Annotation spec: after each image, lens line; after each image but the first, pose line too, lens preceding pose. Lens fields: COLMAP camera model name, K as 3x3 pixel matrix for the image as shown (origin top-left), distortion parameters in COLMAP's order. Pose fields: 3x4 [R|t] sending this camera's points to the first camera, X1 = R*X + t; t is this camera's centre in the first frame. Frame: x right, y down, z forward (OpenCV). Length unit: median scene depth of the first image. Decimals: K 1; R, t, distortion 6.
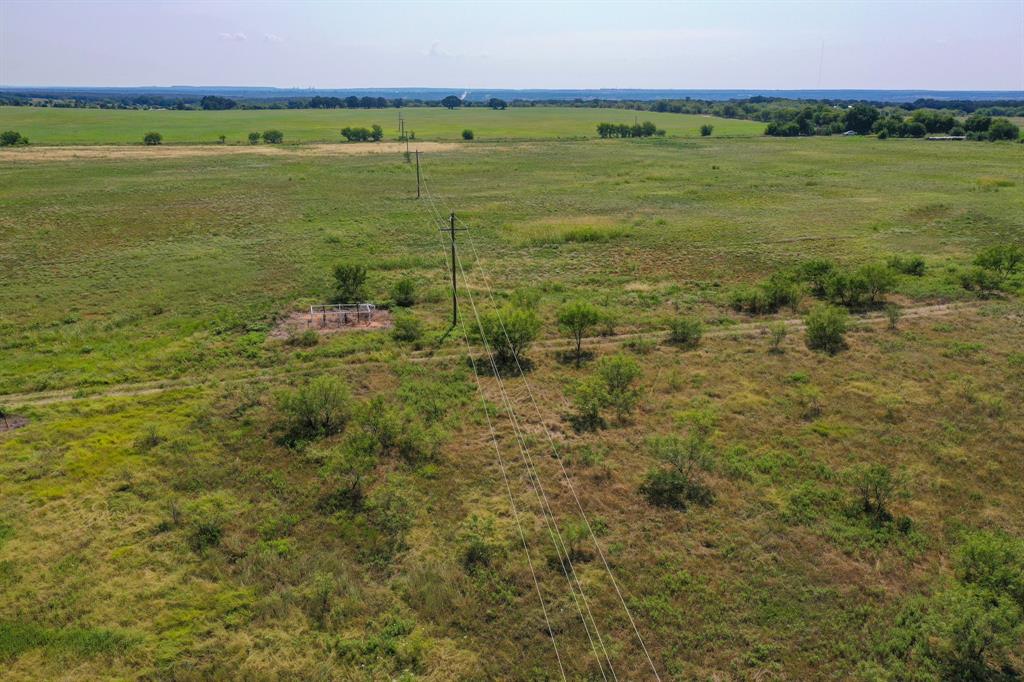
lens RADIAL K [[813.2, 0, 517.9], [0, 813.2, 321.4], [0, 0, 1]] dist [0.011657, -0.000052]
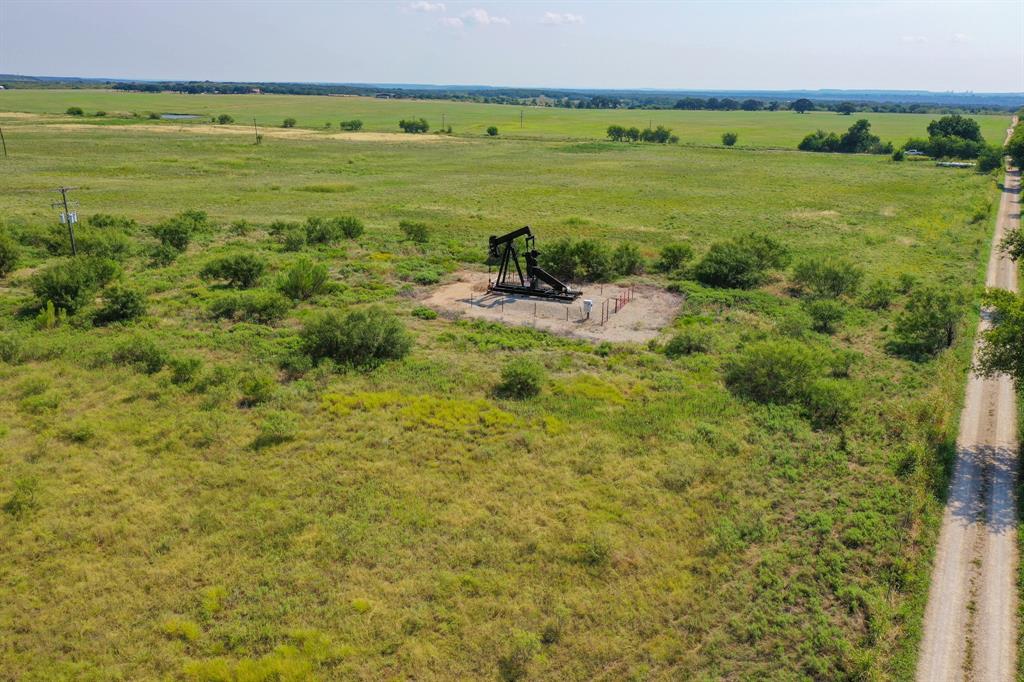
lens RADIAL K [[813.2, 0, 502.9], [0, 813.2, 323.9], [0, 0, 1]] dist [0.011657, -0.000052]
pose [[0.721284, 0.199301, -0.663347, 0.725221], [-0.200077, 0.976833, 0.075936, -0.068497], [0.663113, 0.077949, 0.744450, 0.243083]]
